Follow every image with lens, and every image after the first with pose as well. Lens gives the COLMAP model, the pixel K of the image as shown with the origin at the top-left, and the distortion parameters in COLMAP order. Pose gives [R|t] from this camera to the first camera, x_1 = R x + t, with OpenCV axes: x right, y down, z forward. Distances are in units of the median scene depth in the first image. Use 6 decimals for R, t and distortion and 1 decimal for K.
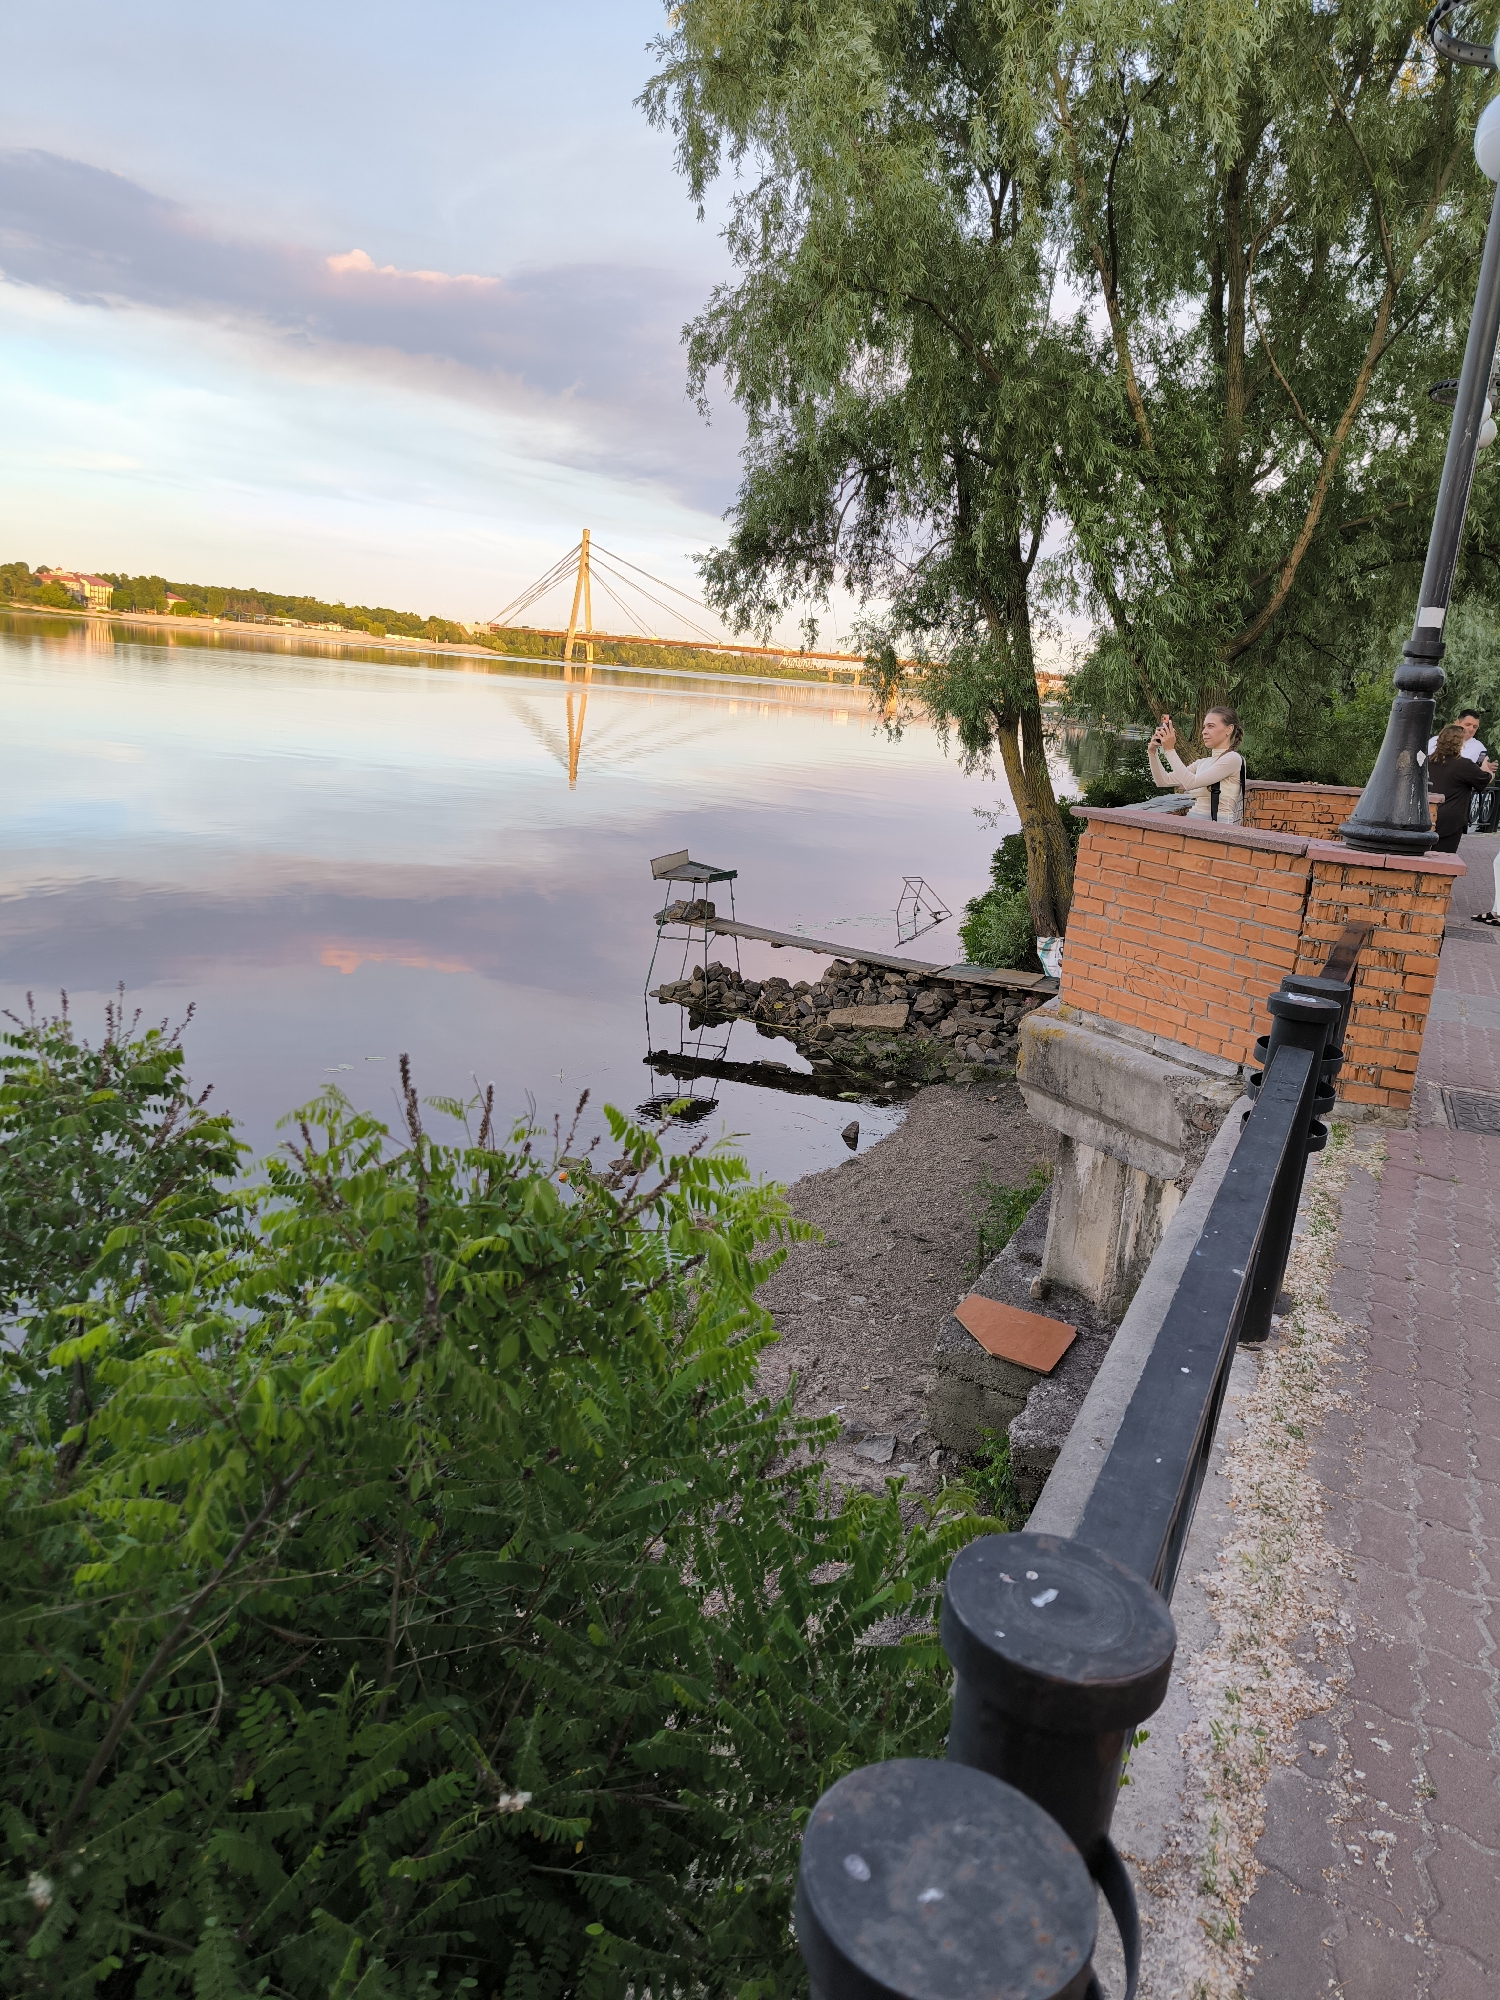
lens RADIAL K [[1355.9, 0, 750.5], [0, 1355.9, 973.5], [0, 0, 1]] dist [0.038285, 0.002240]
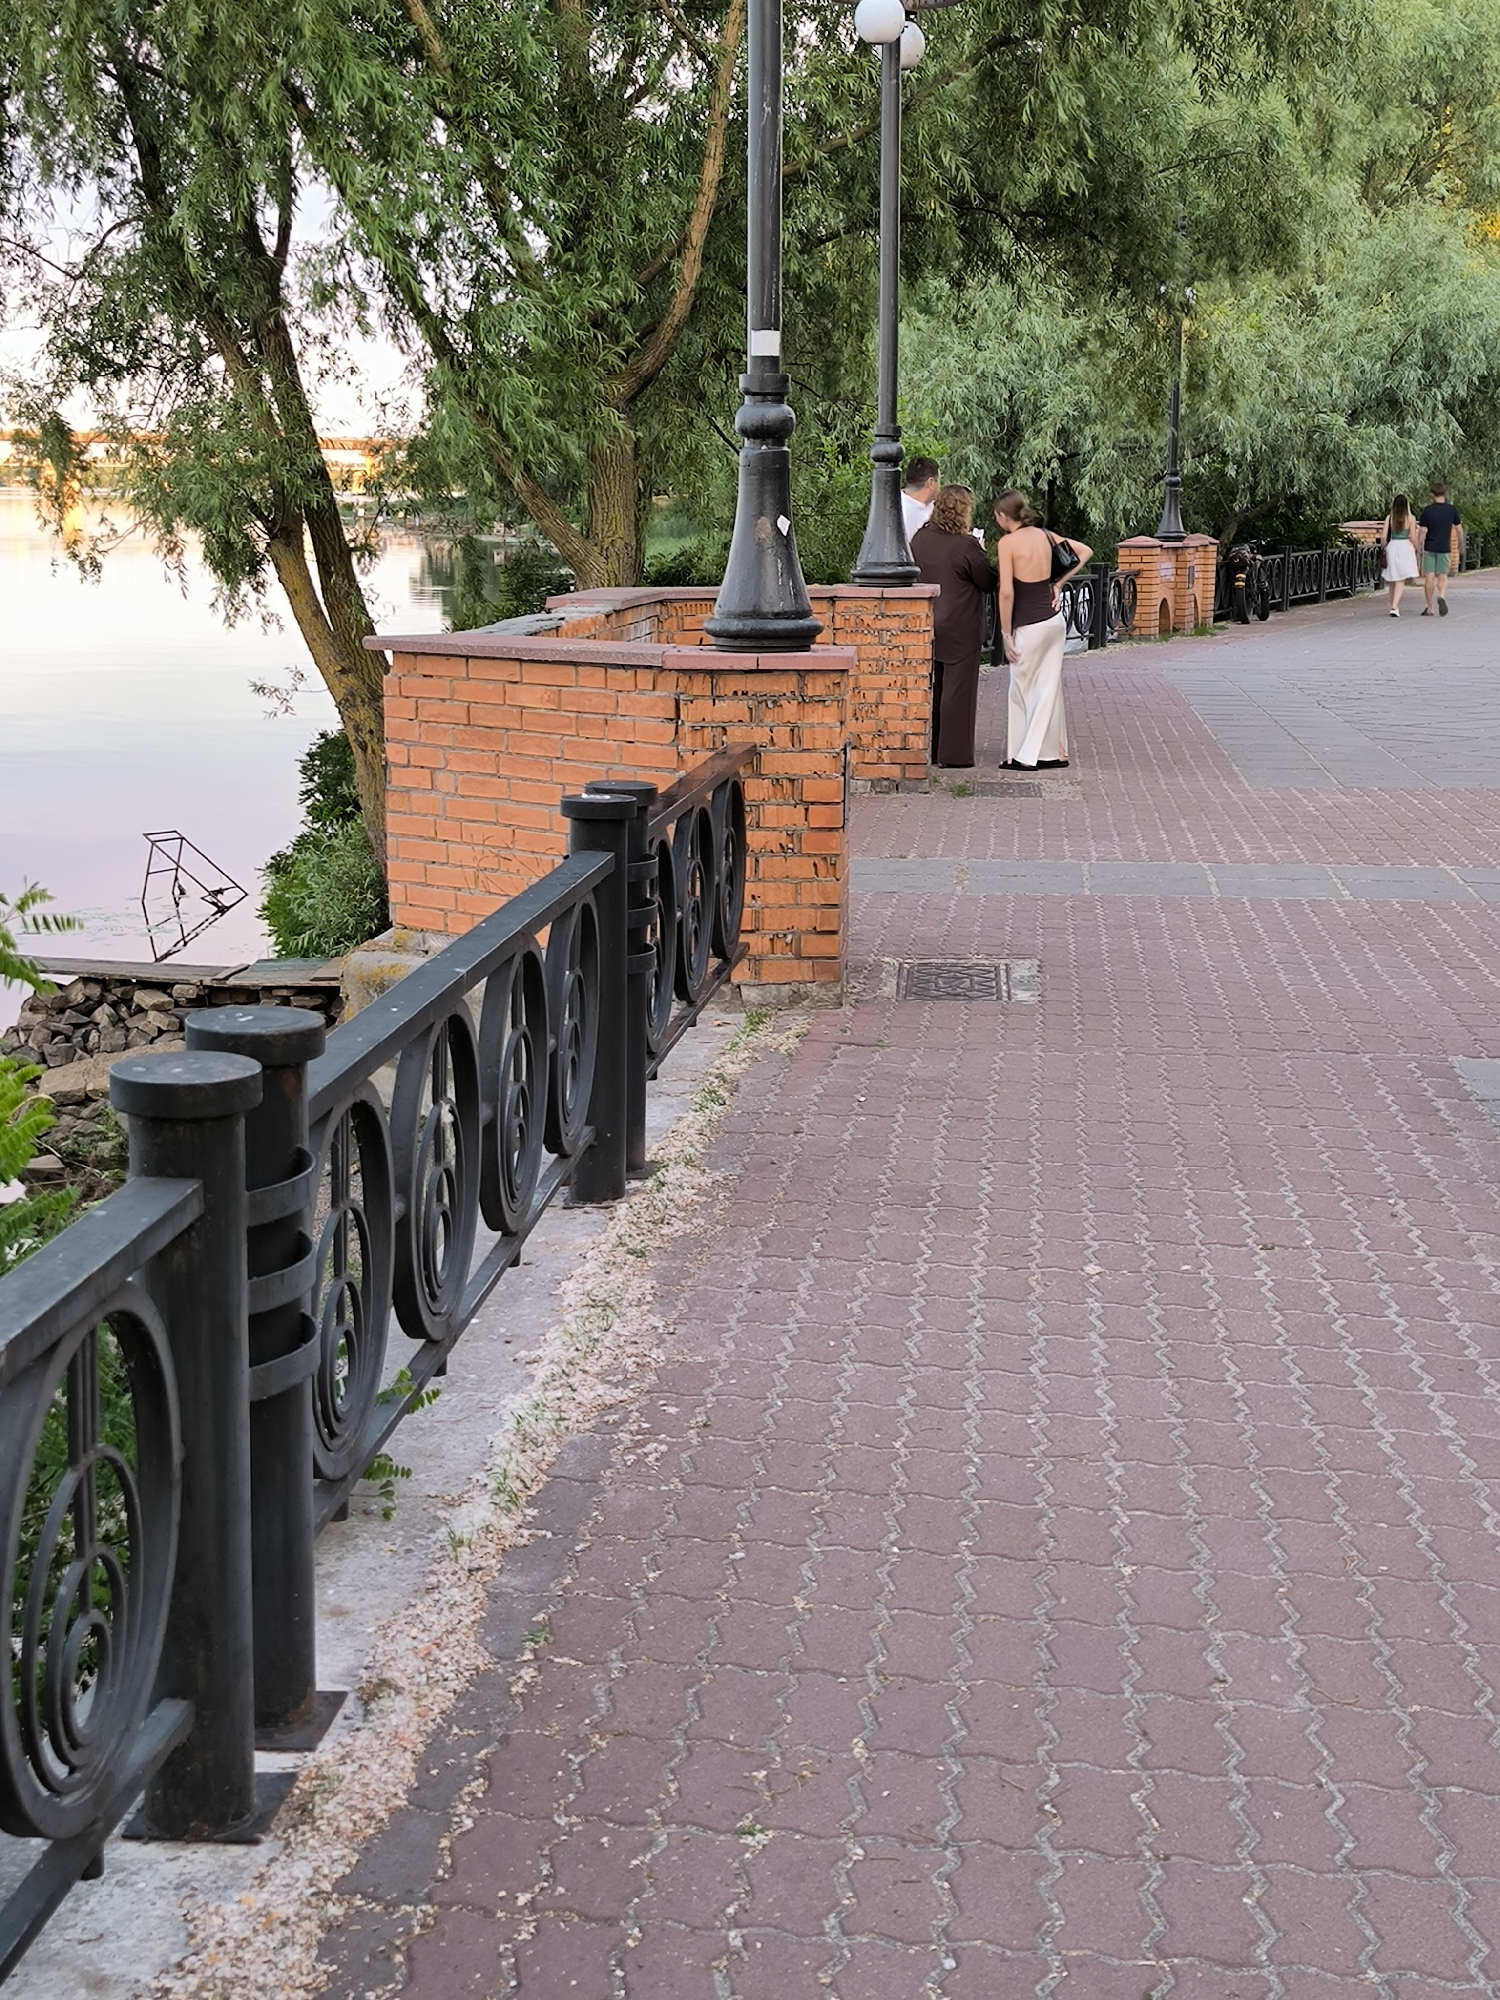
lens RADIAL K [[2716.1, 0, 750.0], [0, 2716.1, 1000.0], [0, 0, 1]] dist [0.008770, 0.352263]
pose [[0.939174, -0.137149, 0.314868, -0.017365], [0.142251, 0.989807, 0.006836, 0.034602], [-0.312596, 0.038370, 0.949111, -0.160284]]
